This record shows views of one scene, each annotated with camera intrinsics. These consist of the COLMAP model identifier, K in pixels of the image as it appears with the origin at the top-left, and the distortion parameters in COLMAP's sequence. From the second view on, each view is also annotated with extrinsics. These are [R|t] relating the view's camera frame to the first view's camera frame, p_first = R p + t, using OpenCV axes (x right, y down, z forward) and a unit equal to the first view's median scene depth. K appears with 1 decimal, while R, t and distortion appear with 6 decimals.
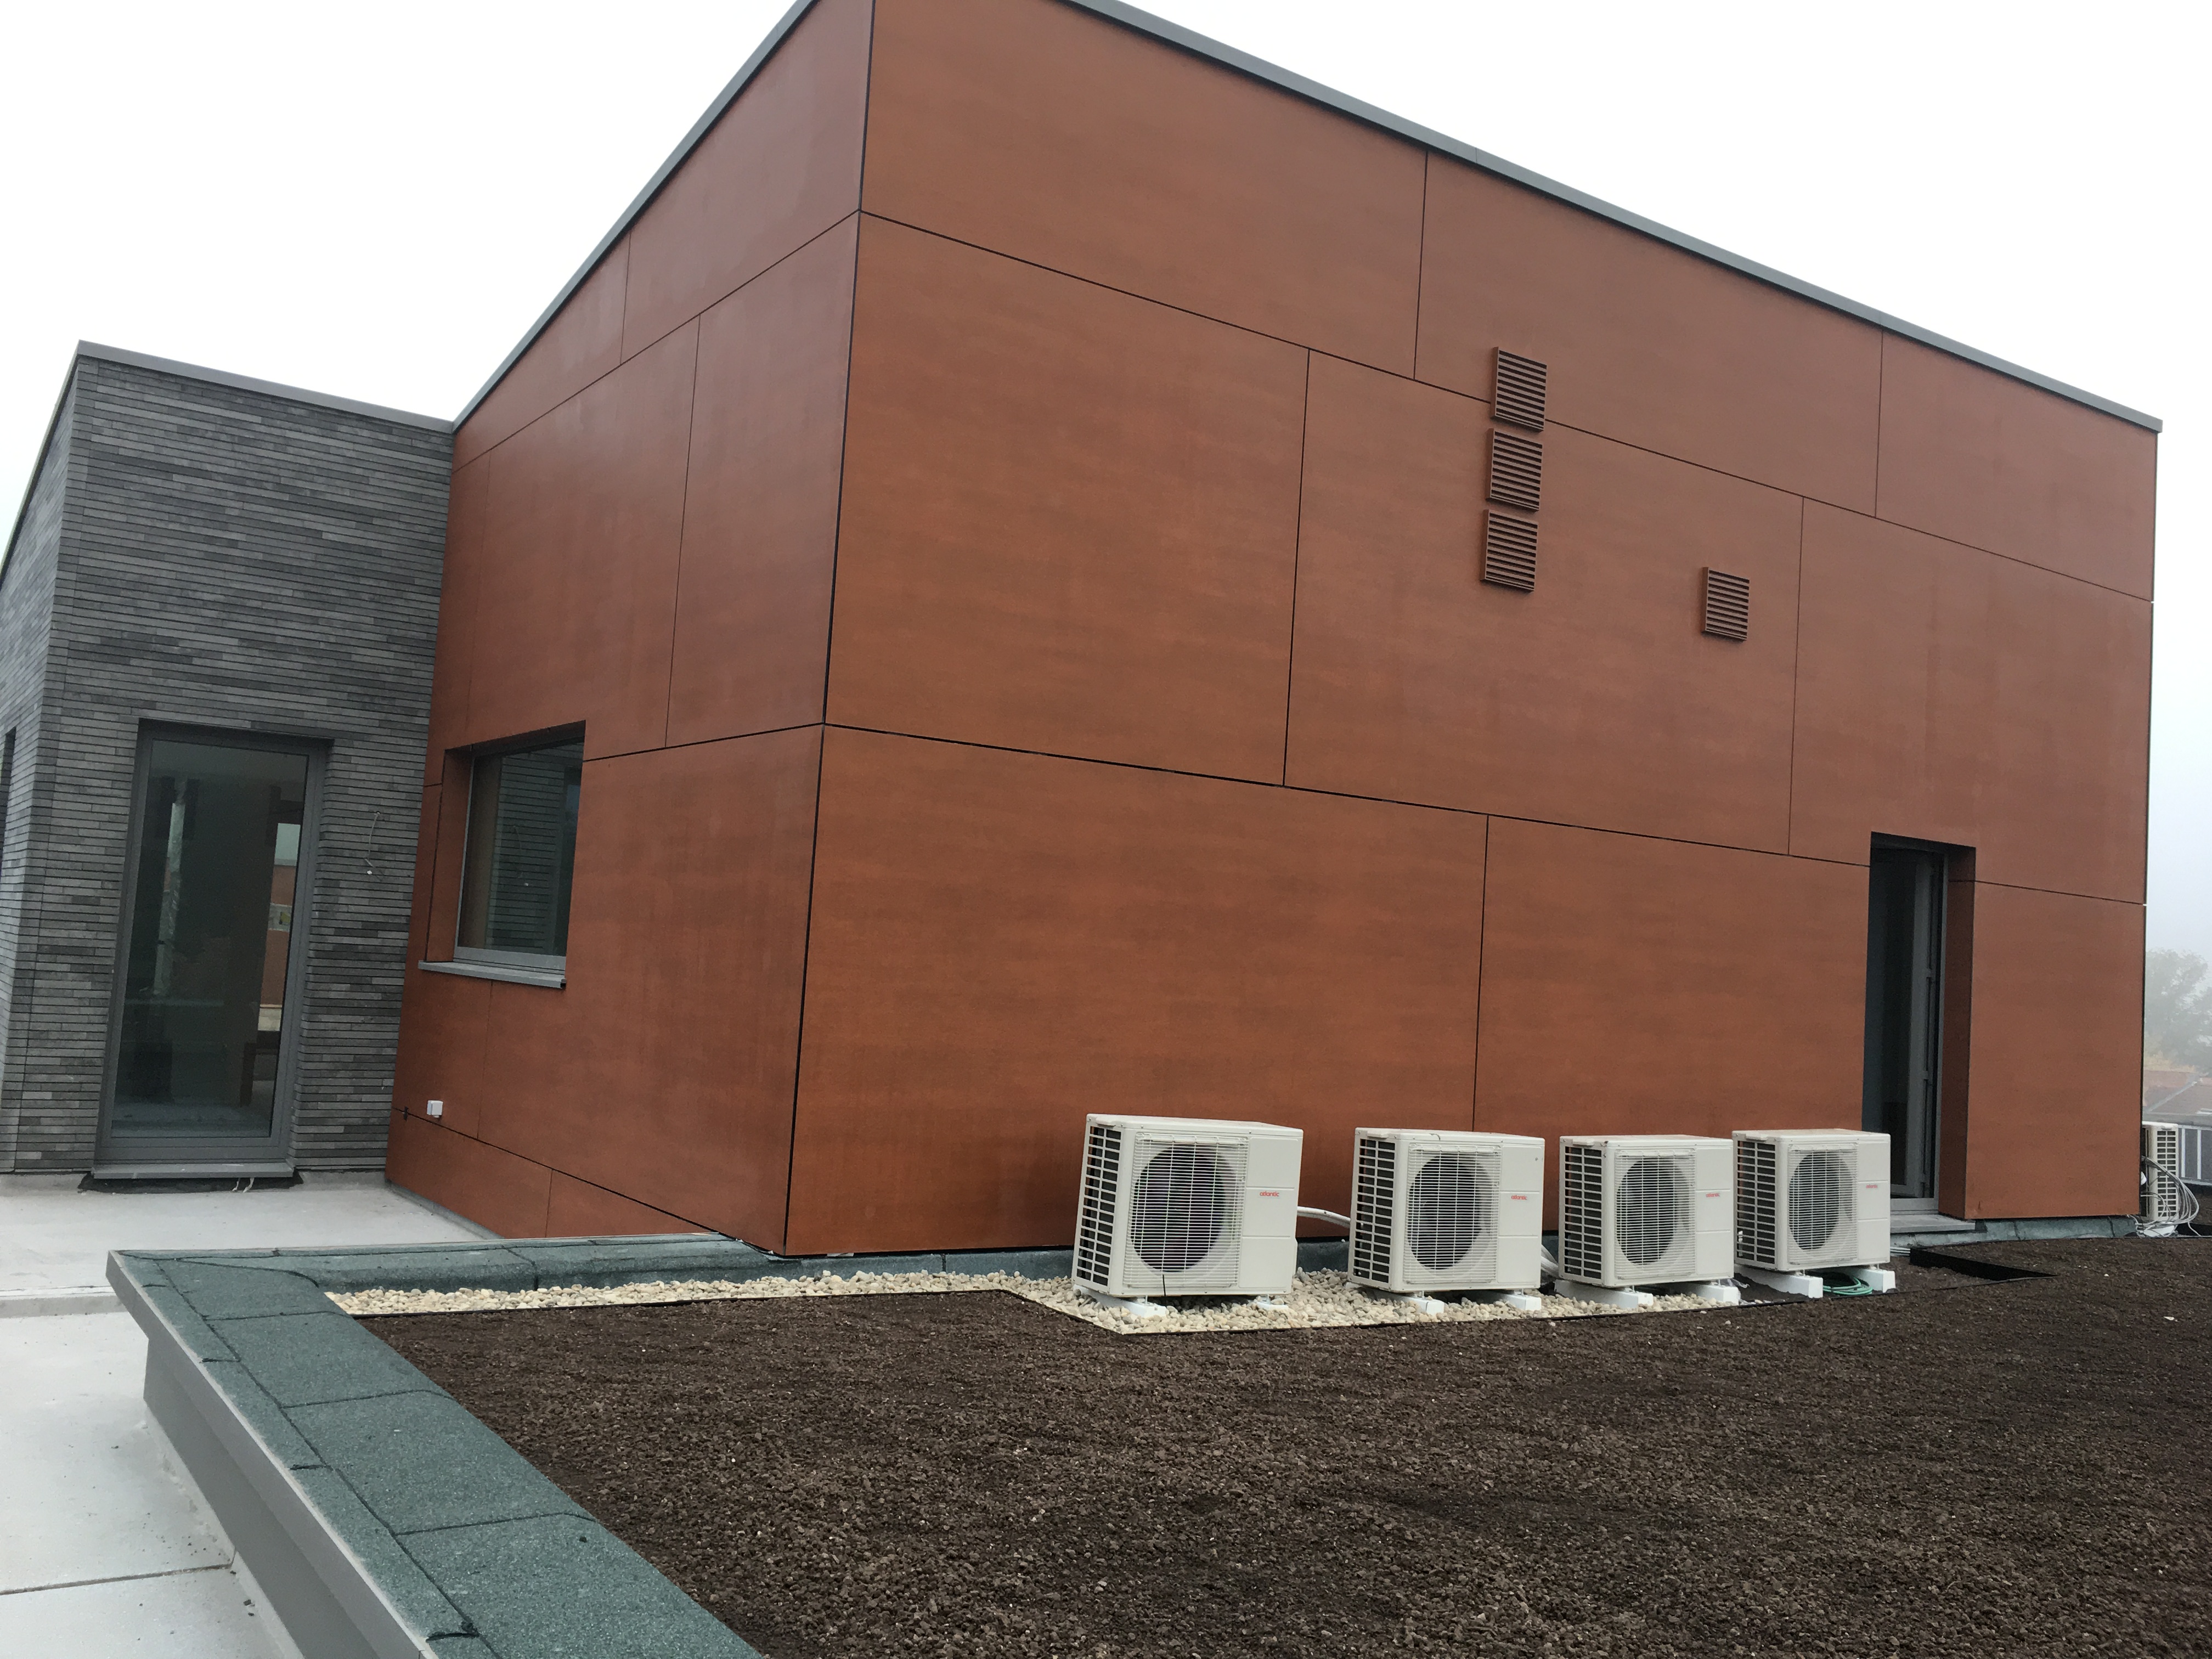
lens RADIAL K [[1886.7, 0, 1106.0], [0, 1886.7, 829.5], [0, 0, 1]] dist [0.055109, -0.084791]
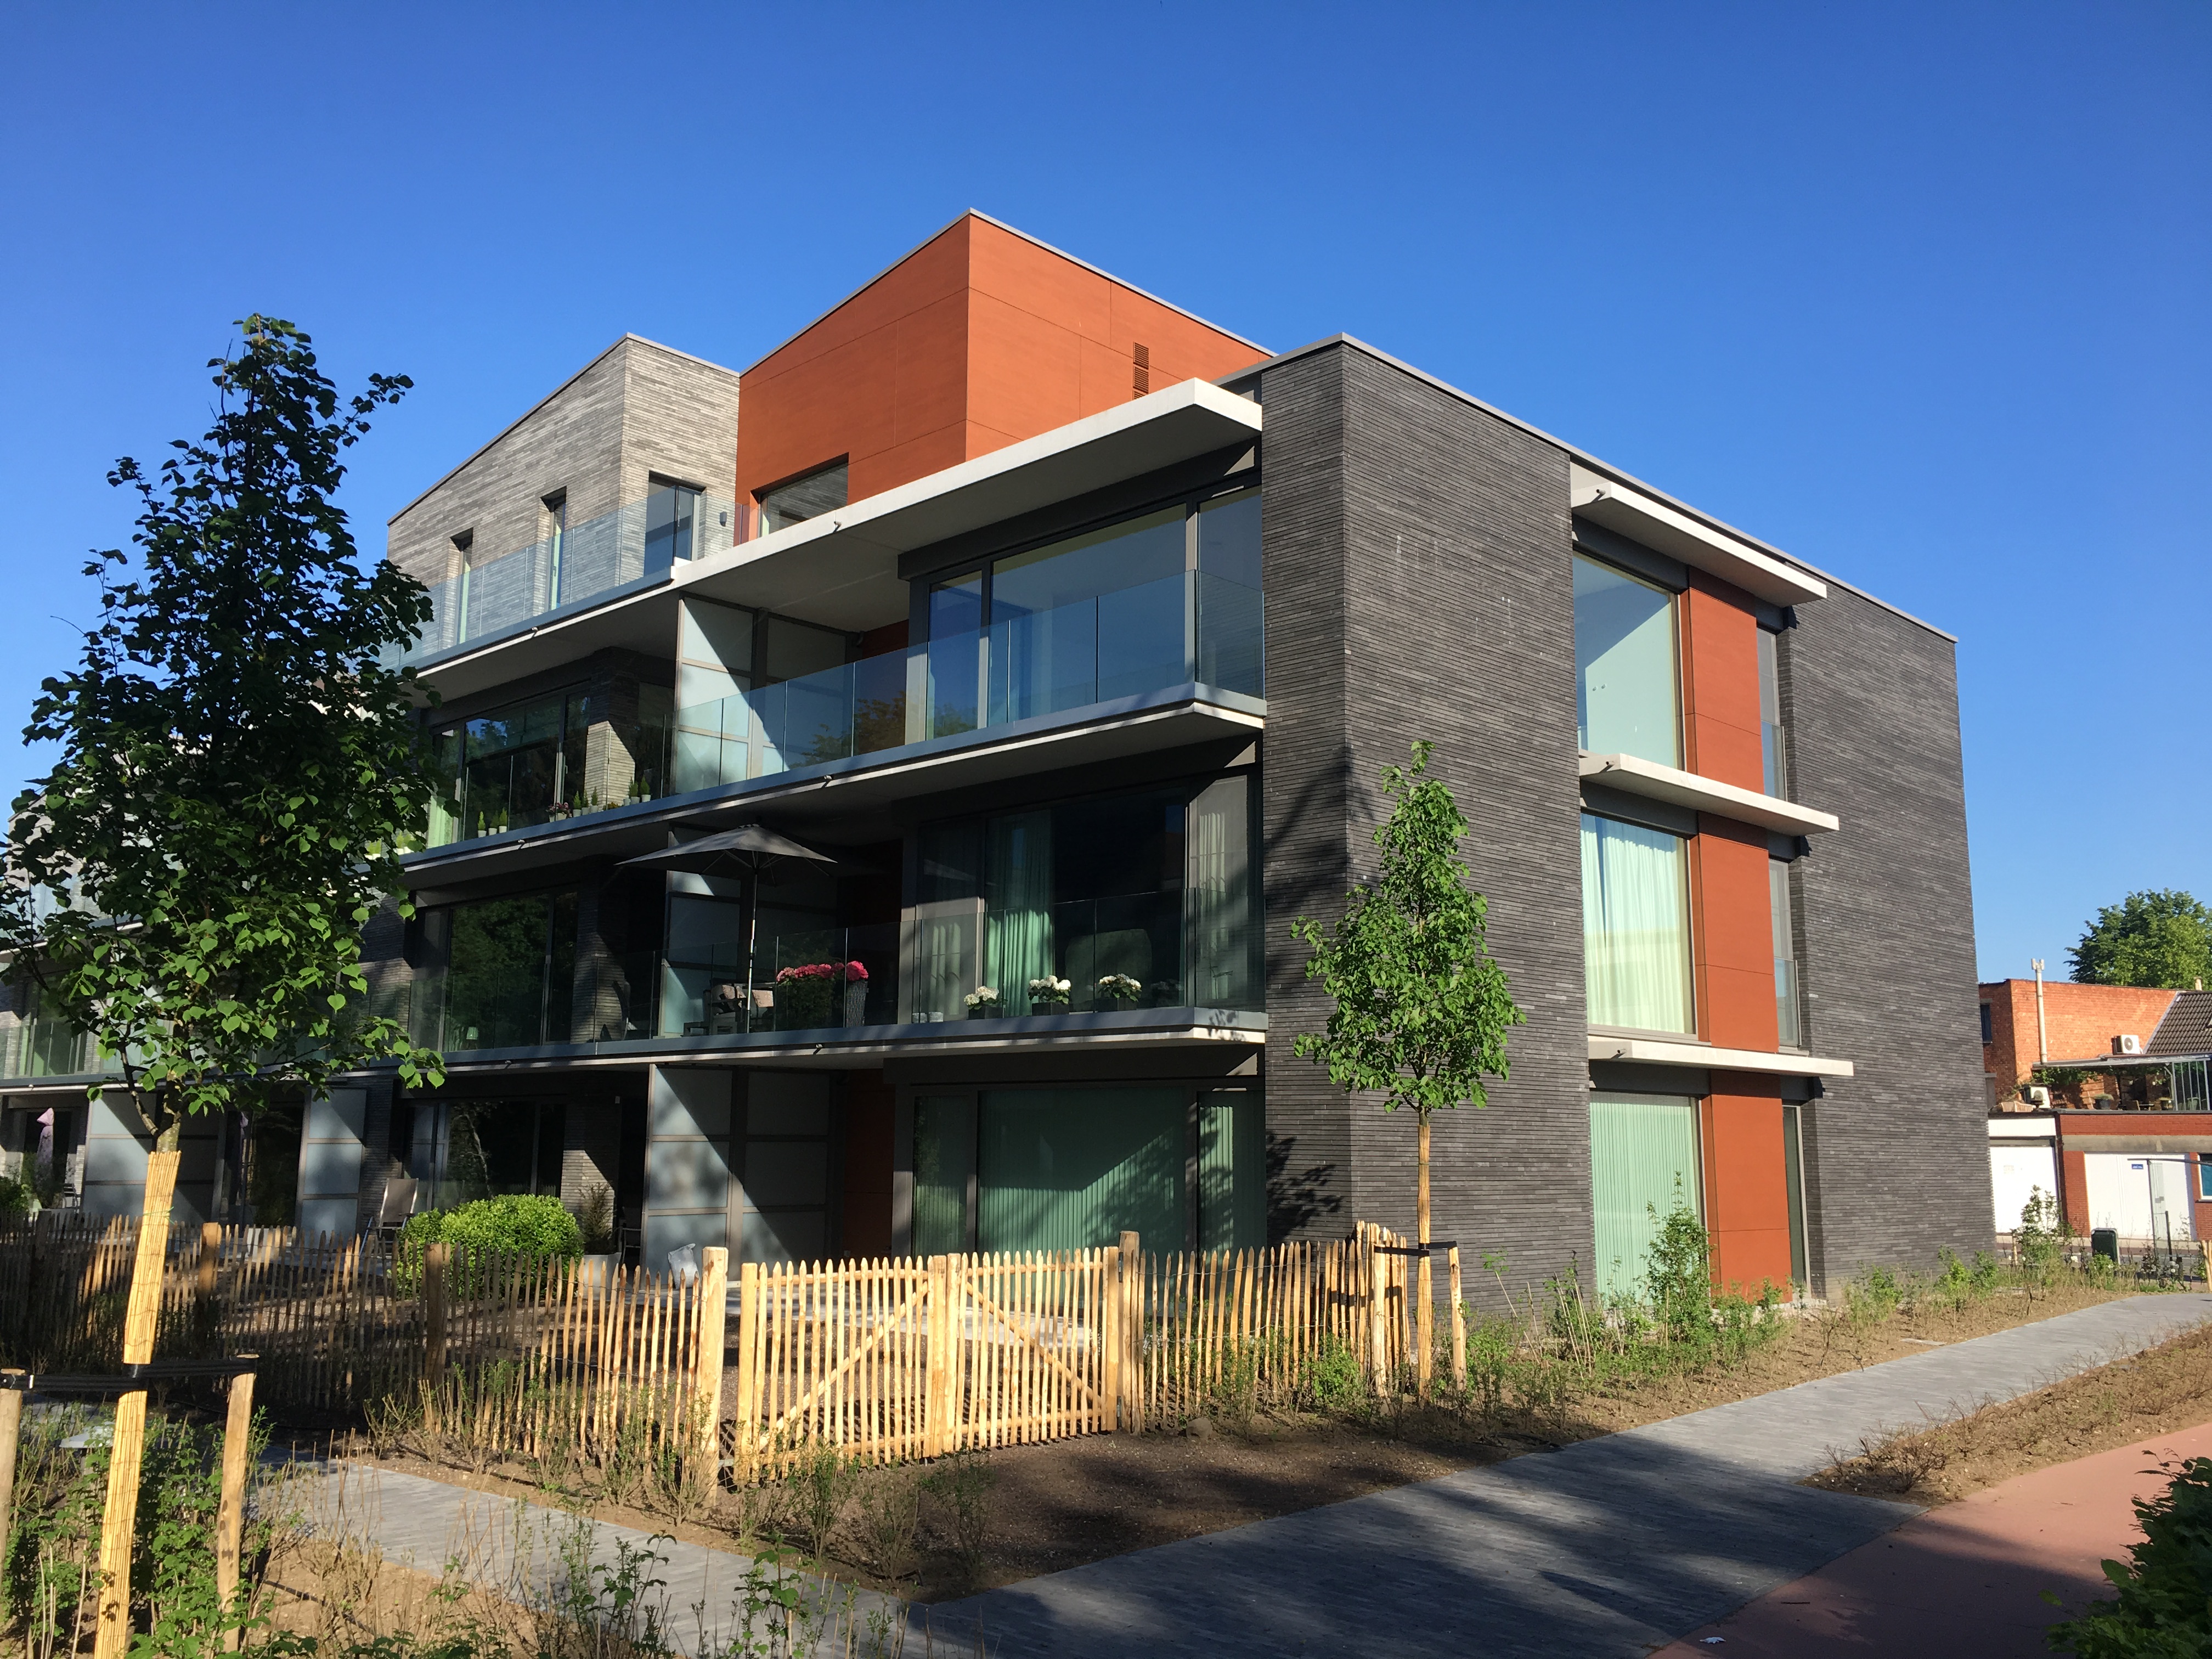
lens RADIAL K [[1886.7, 0, 1106.0], [0, 1886.7, 829.5], [0, 0, 1]] dist [0.055109, -0.084791]
pose [[0.980480, -0.016528, 0.195922, -0.401605], [0.033661, 0.995860, -0.084442, 0.693476], [-0.193715, 0.089389, 0.976977, -1.698844]]
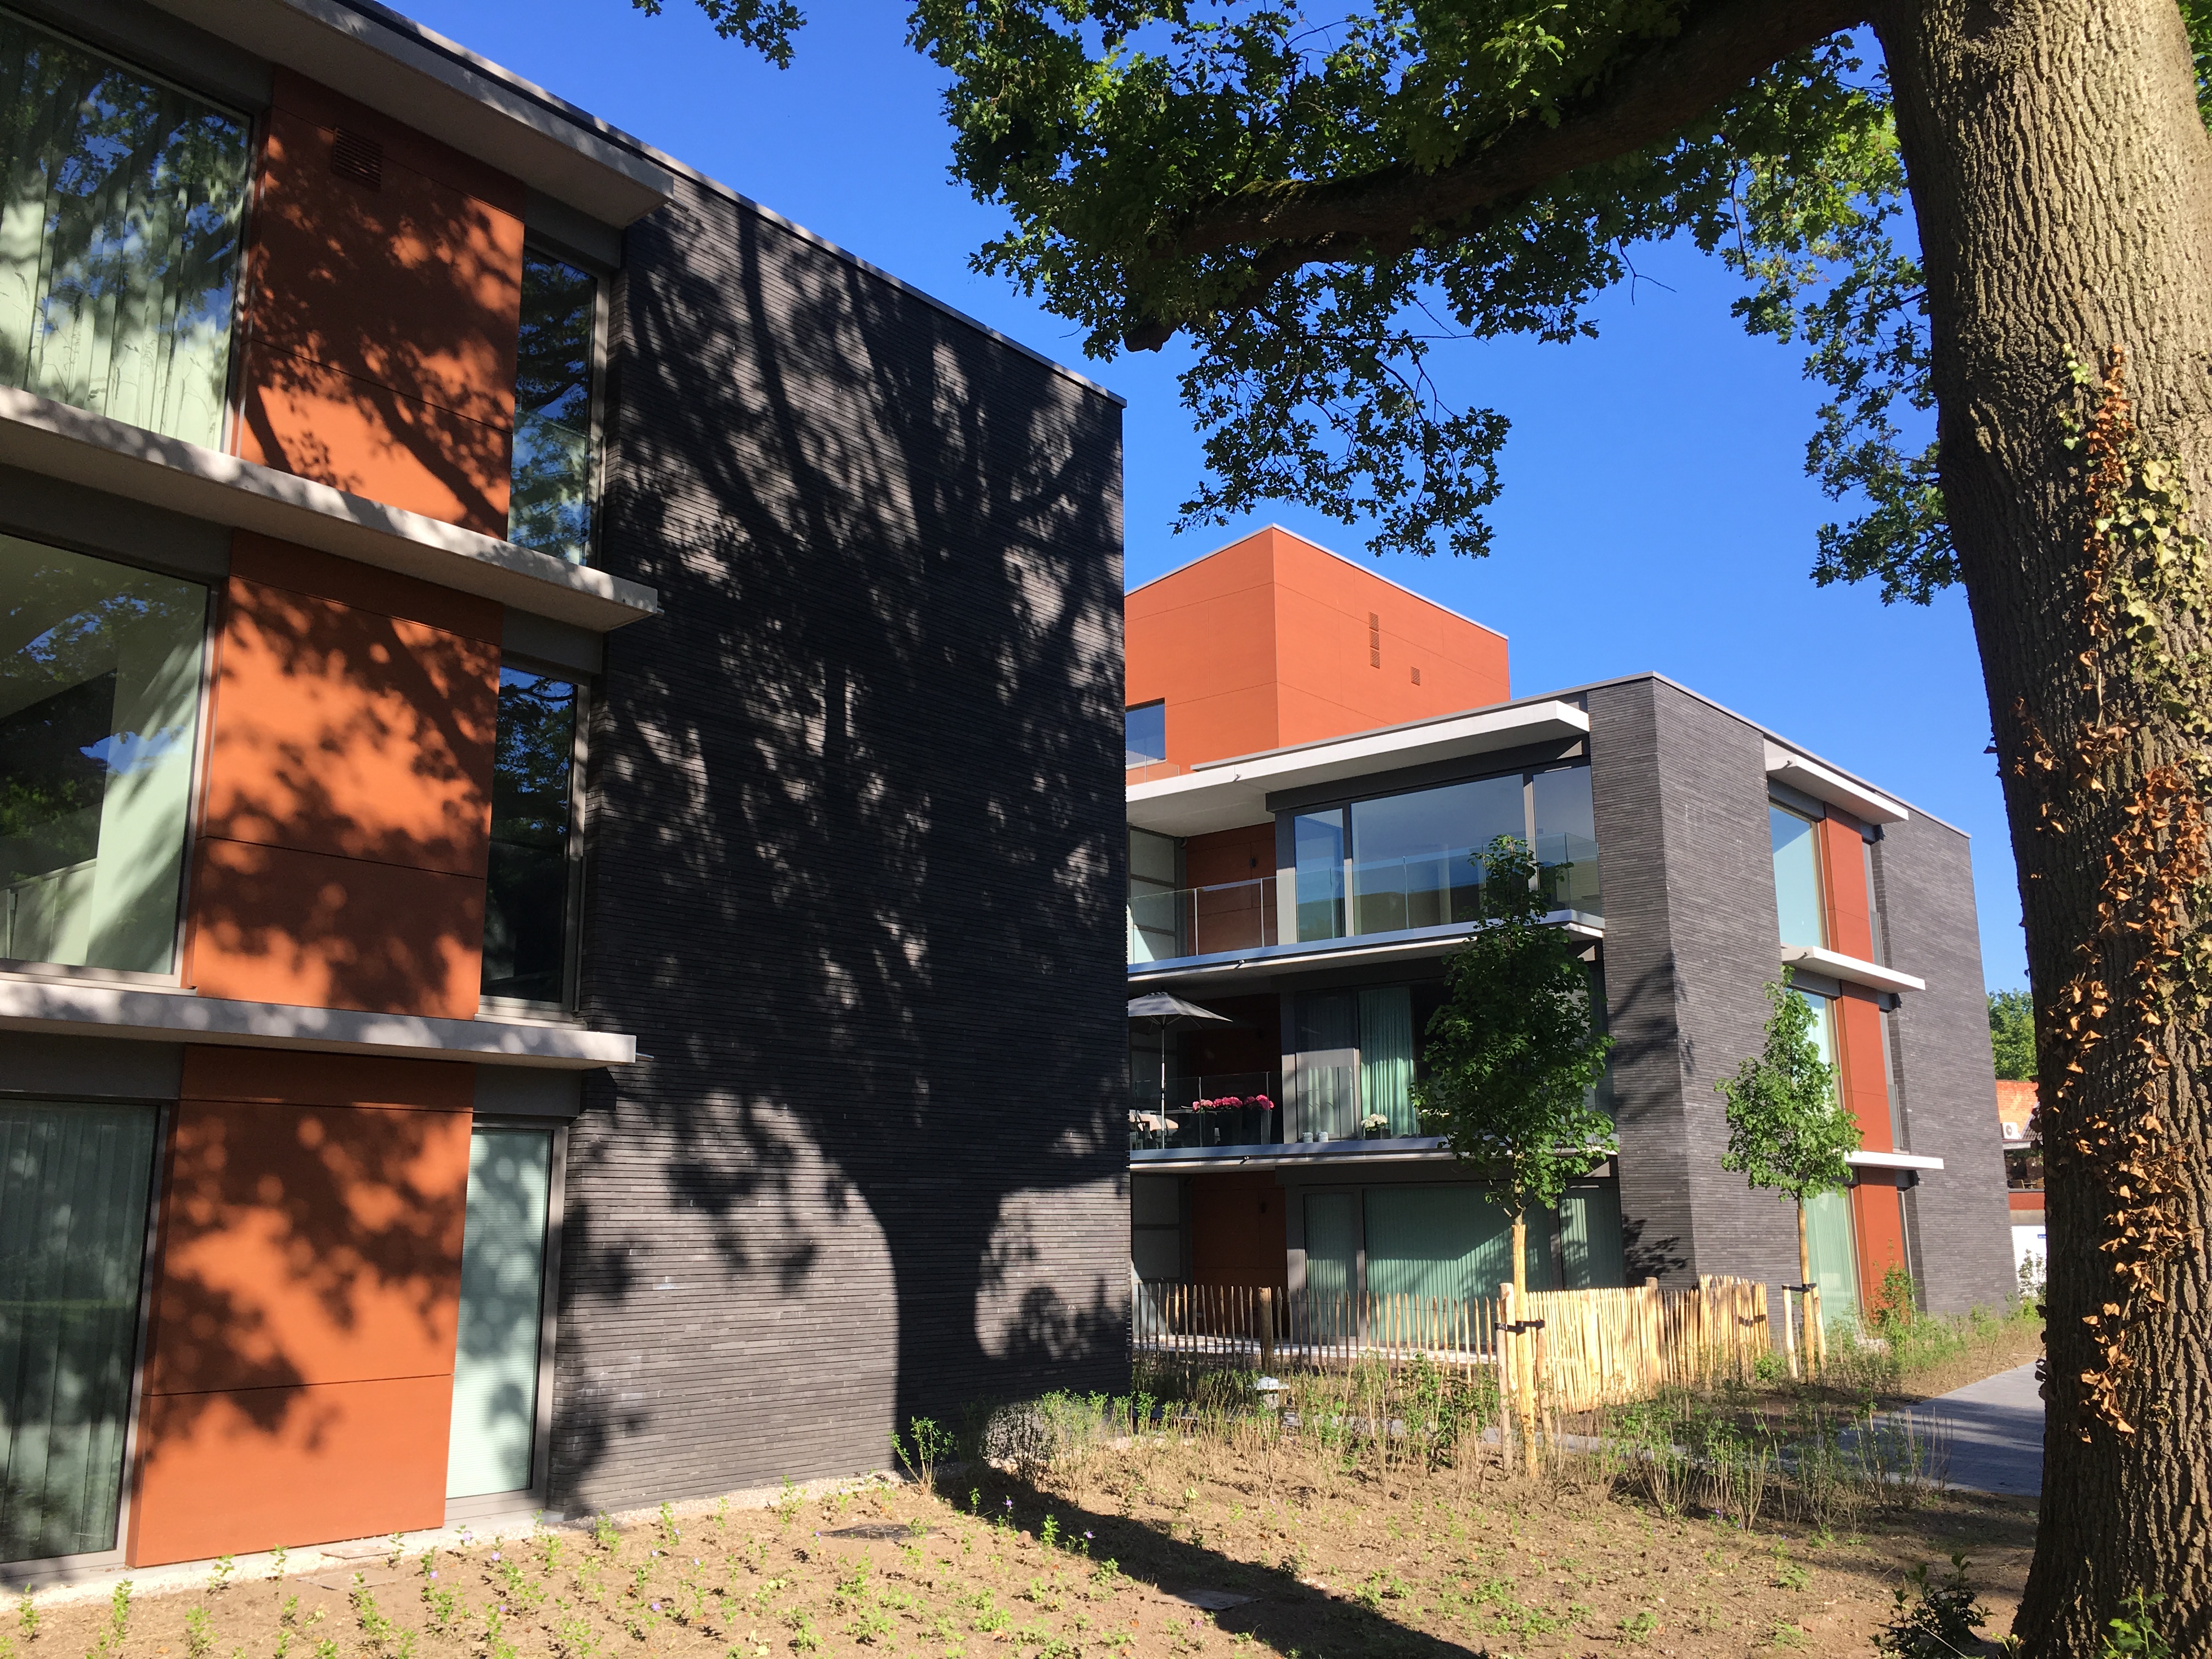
lens RADIAL K [[1886.7, 0, 1106.0], [0, 1886.7, 829.5], [0, 0, 1]] dist [0.055109, -0.084791]
pose [[0.959686, -0.006699, 0.280995, -1.275656], [0.044260, 0.990846, -0.127539, 0.610636], [-0.277568, 0.134834, 0.951197, -2.297069]]
